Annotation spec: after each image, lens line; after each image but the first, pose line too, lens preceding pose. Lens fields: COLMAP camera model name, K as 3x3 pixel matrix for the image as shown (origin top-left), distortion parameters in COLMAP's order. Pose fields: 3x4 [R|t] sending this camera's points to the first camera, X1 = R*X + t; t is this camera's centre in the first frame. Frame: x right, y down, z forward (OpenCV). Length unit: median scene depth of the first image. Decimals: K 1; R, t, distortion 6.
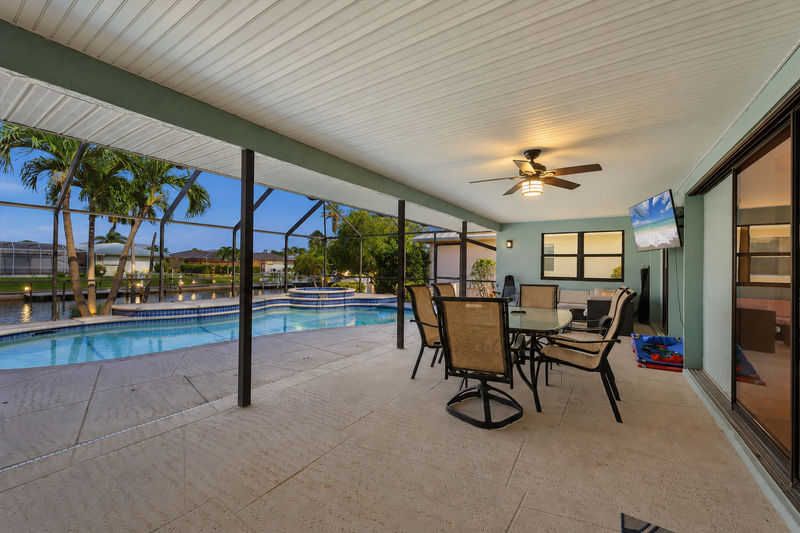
lens RADIAL K [[319.2, 0, 395.2], [0, 319.2, 265.8], [0, 0, 1]] dist [-0.000799, -0.000047]
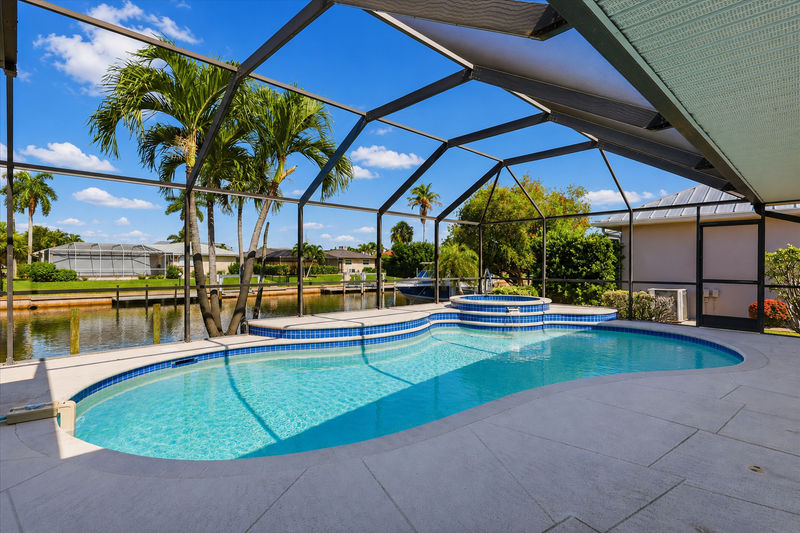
lens RADIAL K [[399.7, 0, 400.0], [0, 399.7, 266.5], [0, 0, 1]] dist [-0.000511, -0.000166]
pose [[0.976606, -0.008597, -0.214865, -0.276386], [0.009476, 0.999950, 0.003060, 0.002337], [0.214828, -0.005024, 0.976639, 0.149345]]
